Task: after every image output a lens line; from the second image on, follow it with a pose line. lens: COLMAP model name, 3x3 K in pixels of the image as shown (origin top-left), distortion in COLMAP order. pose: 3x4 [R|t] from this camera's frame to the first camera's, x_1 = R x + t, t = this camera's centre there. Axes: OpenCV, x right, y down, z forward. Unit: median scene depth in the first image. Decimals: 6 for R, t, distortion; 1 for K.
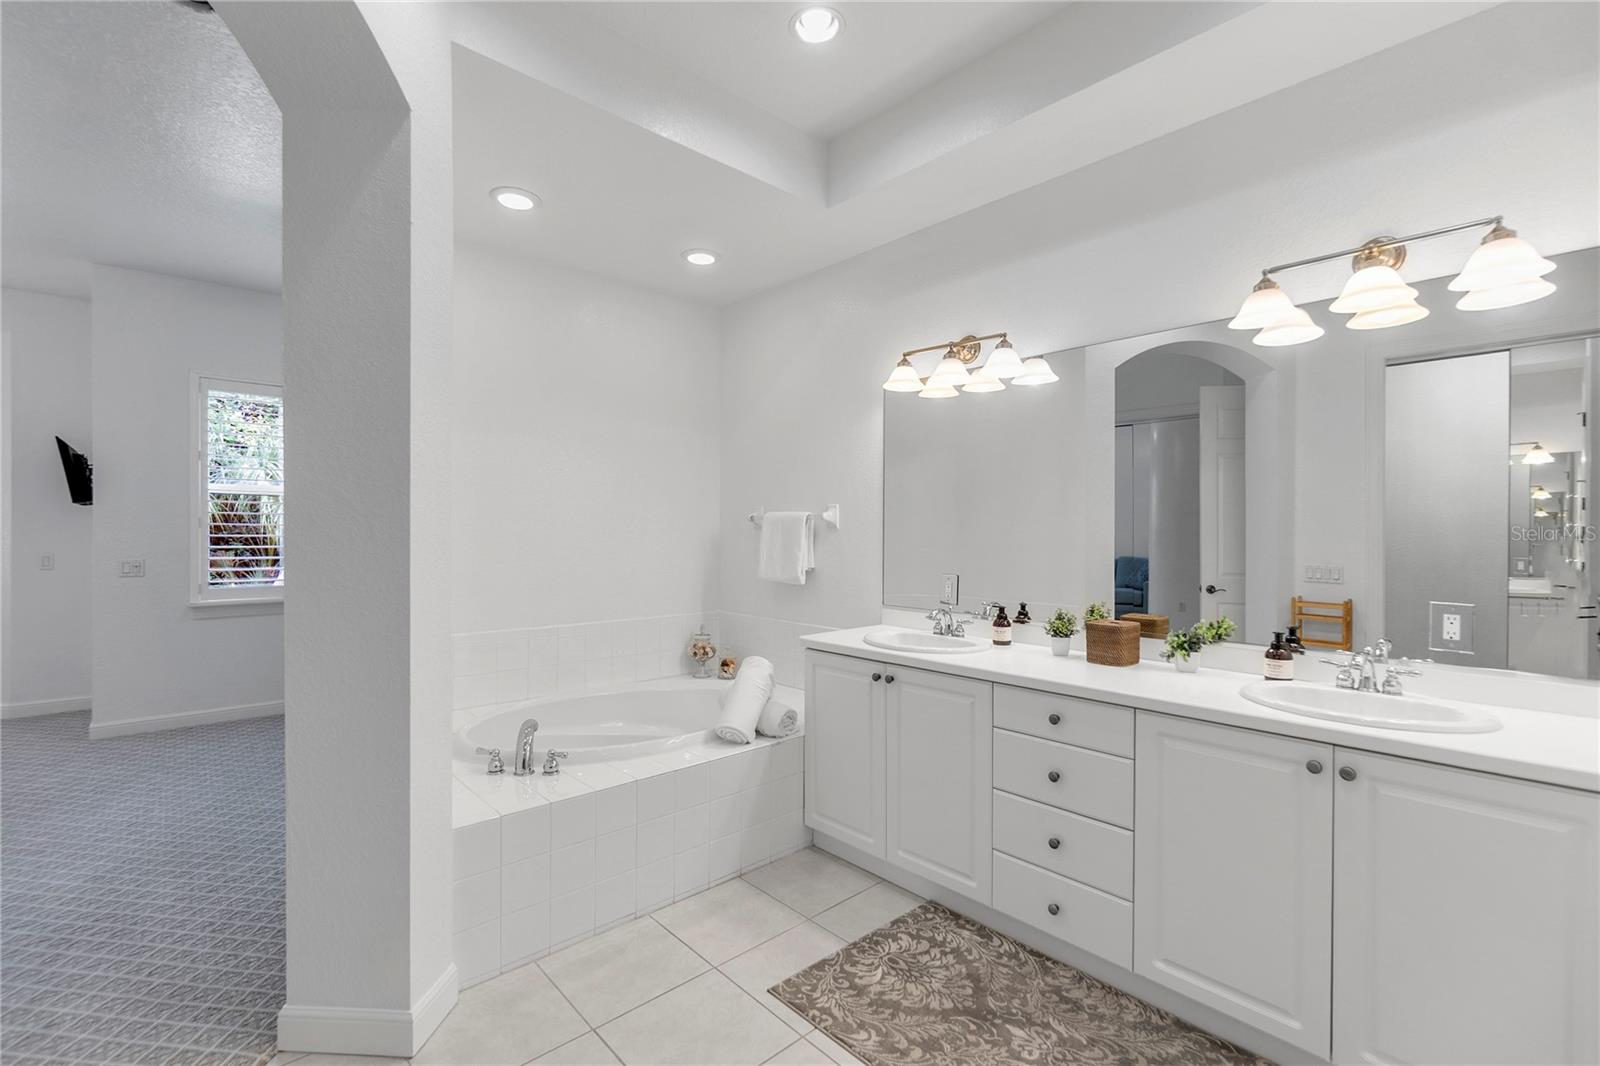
lens RADIAL K [[702.2, 0, 803.7], [0, 702.2, 533.8], [0, 0, 1]] dist [-0.002606, -0.000121]
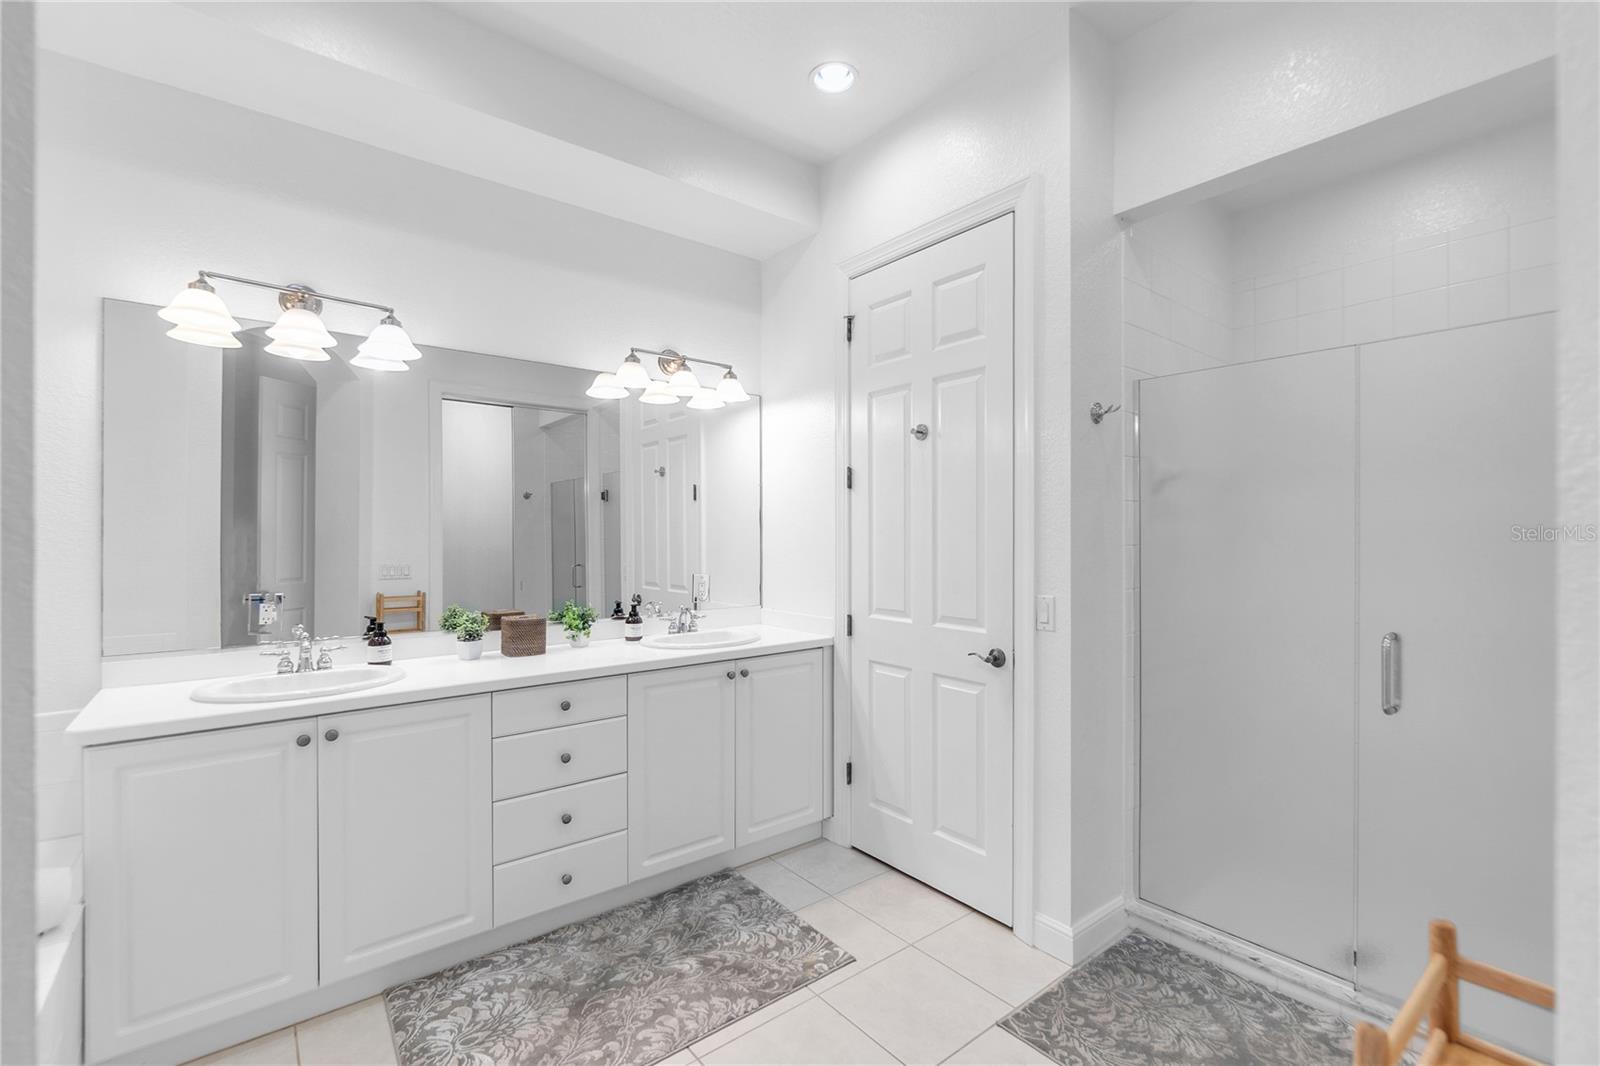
lens RADIAL K [[702.2, 0, 803.7], [0, 702.2, 533.8], [0, 0, 1]] dist [-0.002606, -0.000121]
pose [[0.070030, -0.003364, 0.997539, -0.697512], [0.005230, 0.999982, 0.003005, -0.006281], [-0.997531, 0.005007, 0.070046, 0.539540]]
